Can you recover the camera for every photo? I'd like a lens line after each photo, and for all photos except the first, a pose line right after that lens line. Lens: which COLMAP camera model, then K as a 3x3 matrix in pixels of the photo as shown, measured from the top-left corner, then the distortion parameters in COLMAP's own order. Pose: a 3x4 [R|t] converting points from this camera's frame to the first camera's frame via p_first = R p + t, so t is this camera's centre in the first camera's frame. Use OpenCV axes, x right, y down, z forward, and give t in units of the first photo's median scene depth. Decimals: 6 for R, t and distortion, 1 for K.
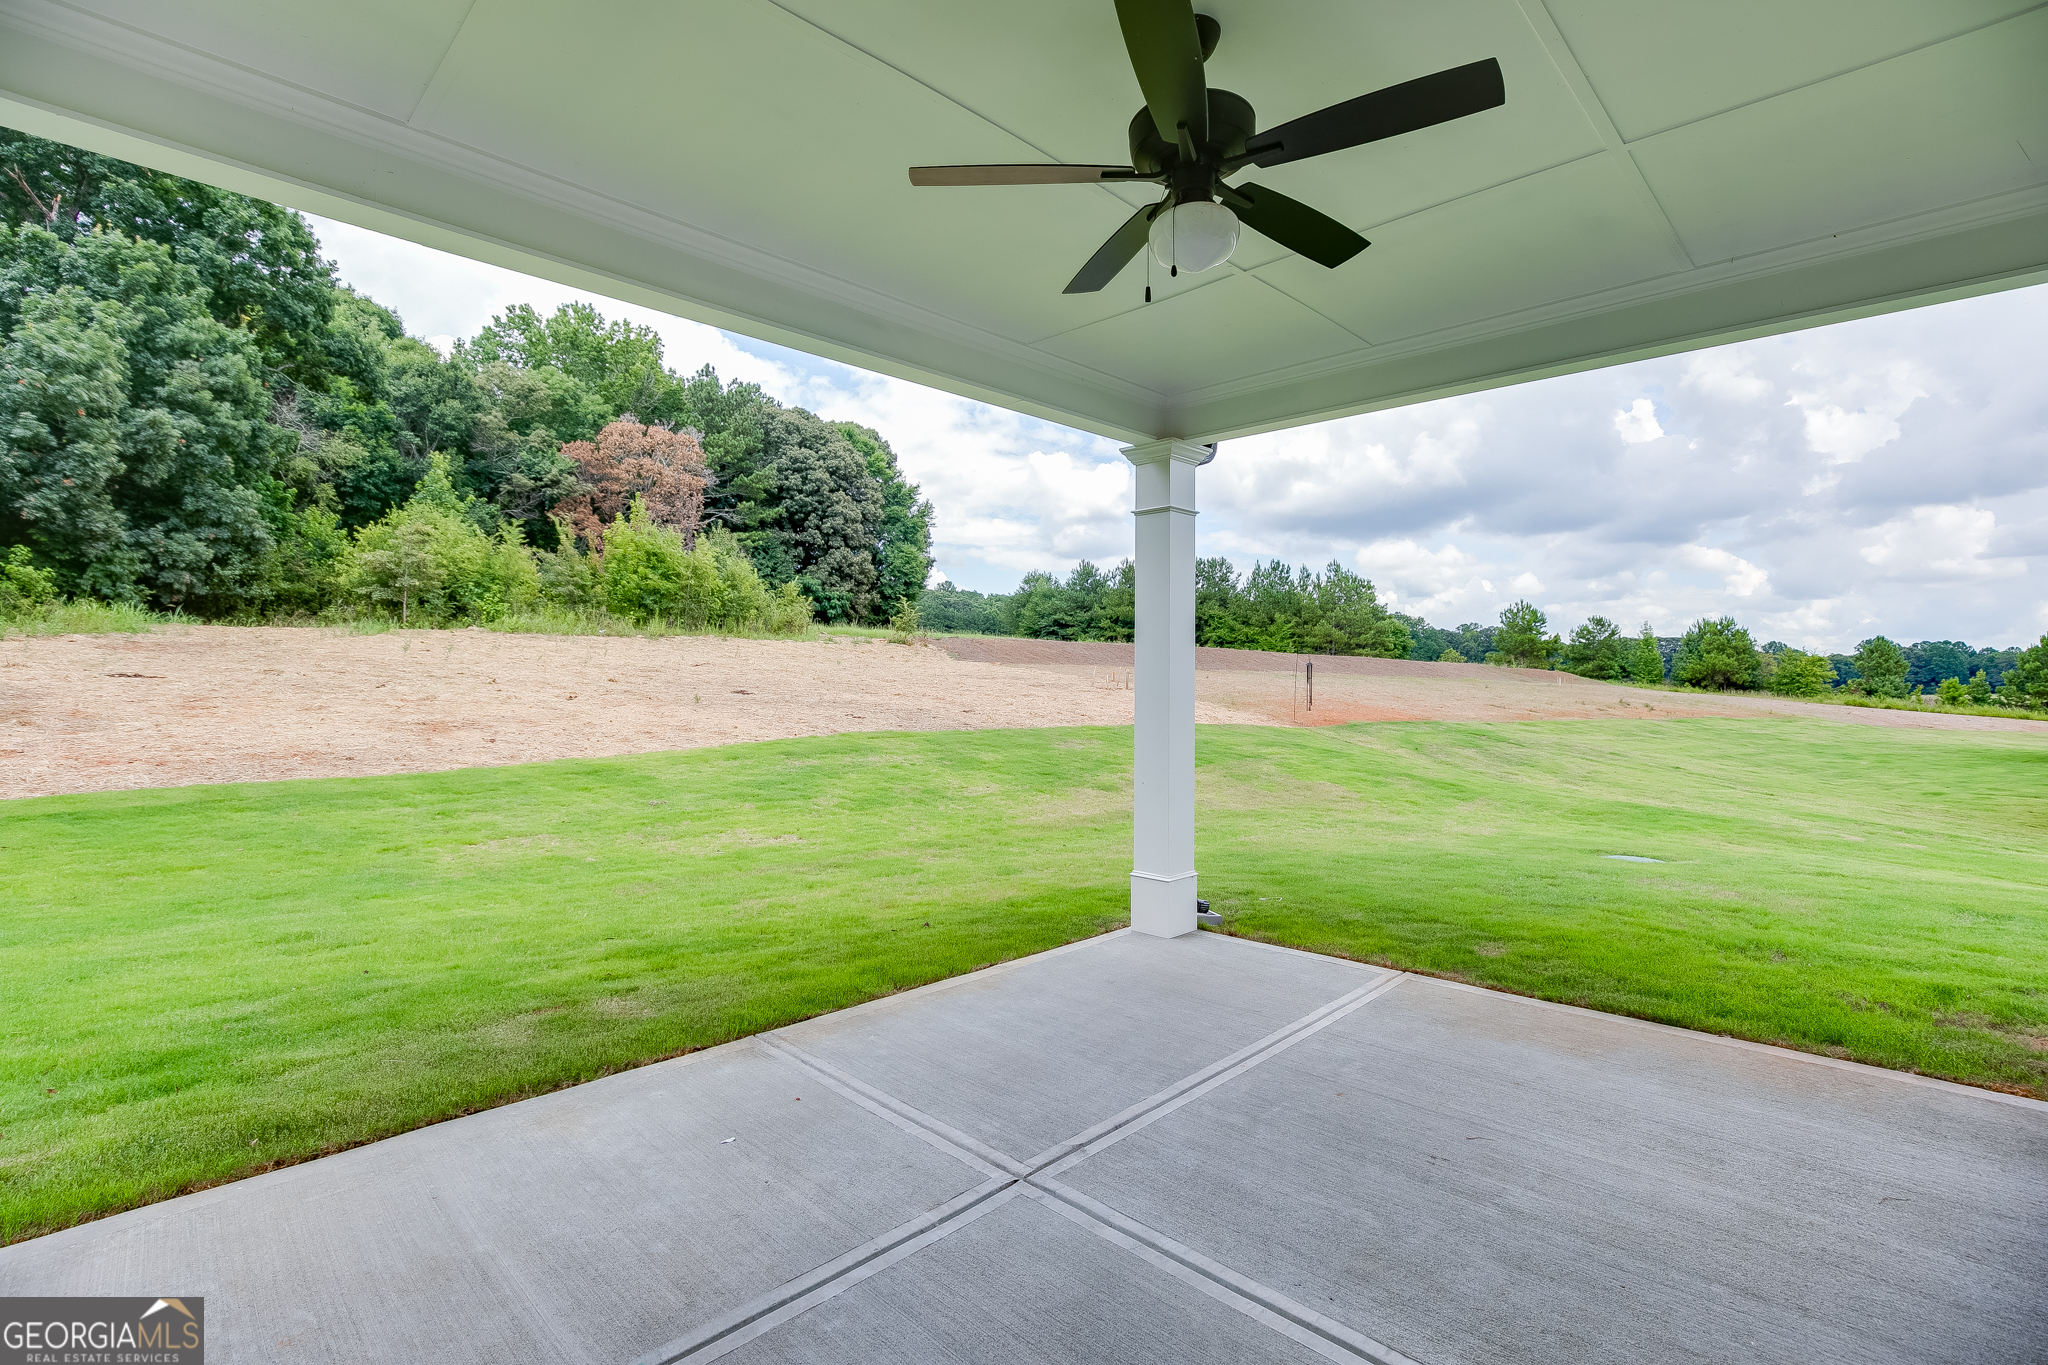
lens RADIAL K [[942.7, 0, 1024.0], [0, 942.7, 682.5], [0, 0, 1]] dist [0.000341, -0.016393]
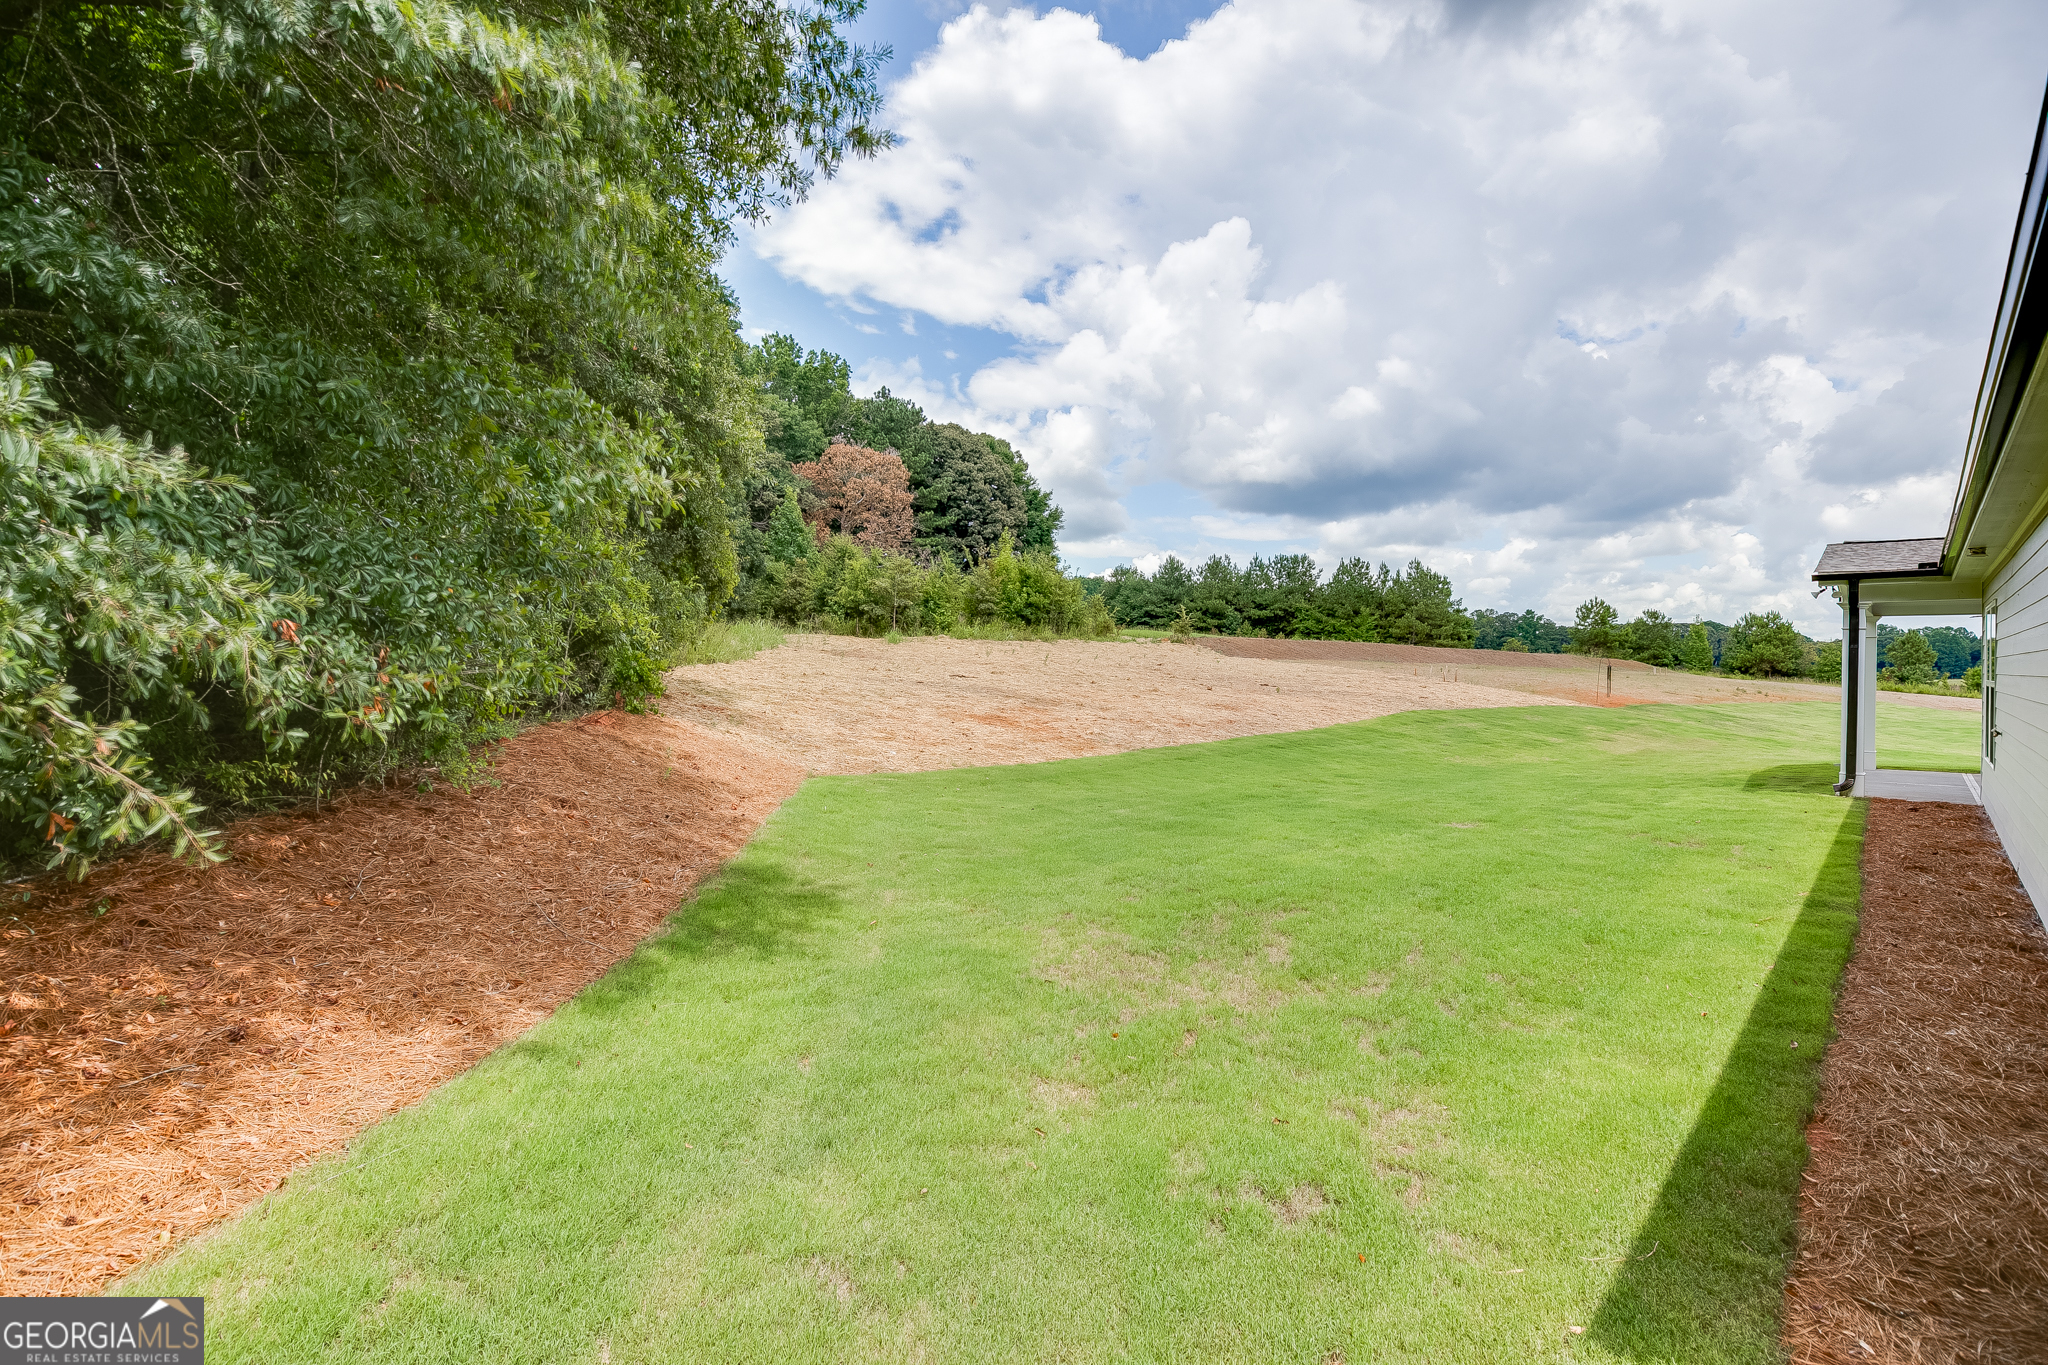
lens RADIAL K [[942.7, 0, 1024.0], [0, 942.7, 682.5], [0, 0, 1]] dist [0.000341, -0.016393]
pose [[0.999999, 0.000784, 0.000910, -0.513185], [-0.000799, 0.999855, 0.017022, -0.013299], [-0.000896, -0.017023, 0.999855, -0.404546]]
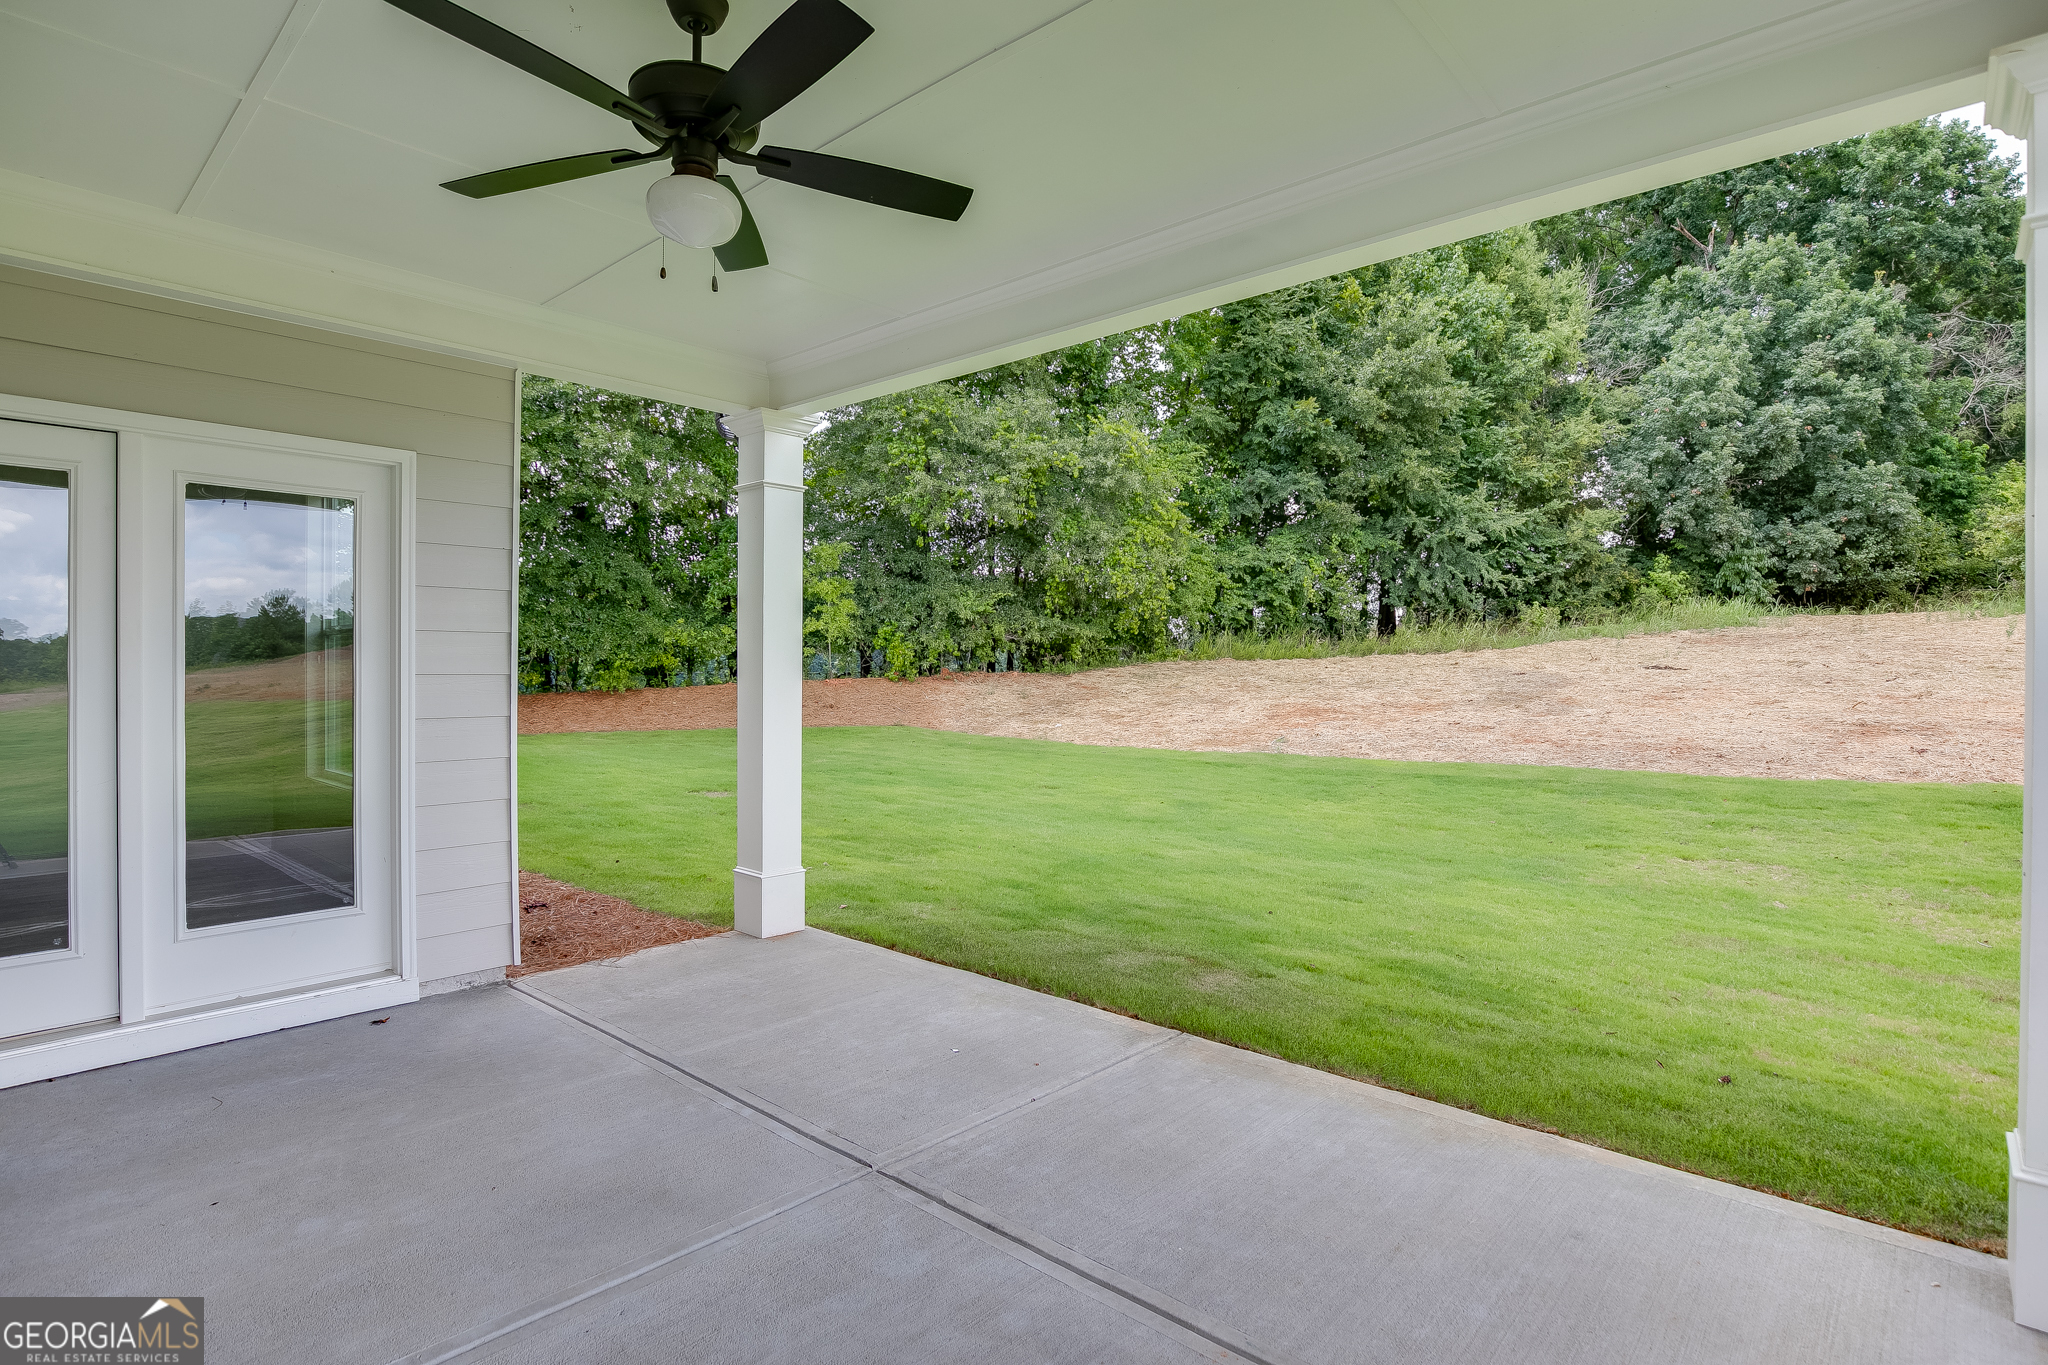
lens RADIAL K [[1023.4, 0, 1024.0], [0, 1023.4, 682.5], [0, 0, 1]] dist [-0.012897, 0.001066]
pose [[0.056710, 0.011315, -0.998327, 0.111047], [-0.003460, 0.999932, 0.011137, -0.000431], [0.998385, 0.002822, 0.056746, 0.111902]]
